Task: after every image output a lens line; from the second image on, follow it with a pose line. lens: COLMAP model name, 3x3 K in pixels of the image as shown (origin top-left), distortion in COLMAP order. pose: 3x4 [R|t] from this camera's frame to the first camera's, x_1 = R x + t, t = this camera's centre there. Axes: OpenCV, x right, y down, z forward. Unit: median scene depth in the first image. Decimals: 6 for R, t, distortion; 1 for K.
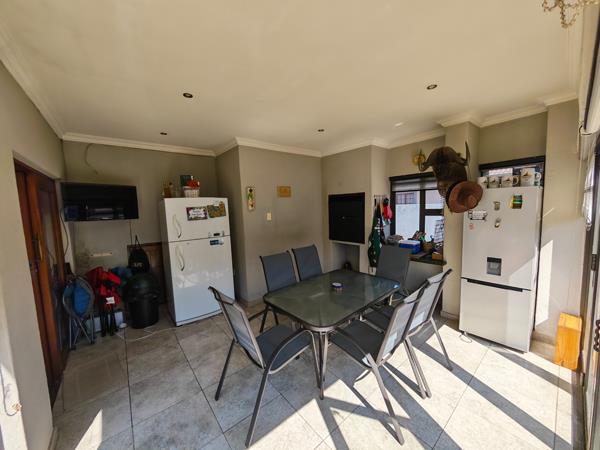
lens RADIAL K [[224.1, 0, 300.0], [0, 224.1, 225.0], [0, 0, 1]] dist [-0.001621, 0.000043]
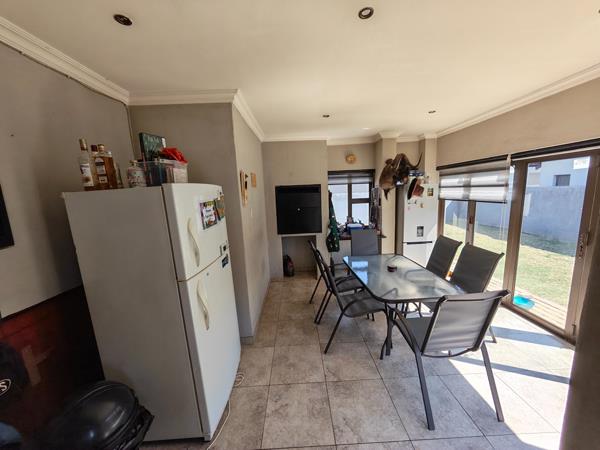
lens RADIAL K [[224.1, 0, 300.0], [0, 224.1, 225.0], [0, 0, 1]] dist [-0.001621, 0.000043]
pose [[0.622412, -0.109695, 0.774965, -0.628797], [0.089972, 0.993594, 0.068381, -0.035583], [-0.777502, 0.027164, 0.628294, 0.427718]]
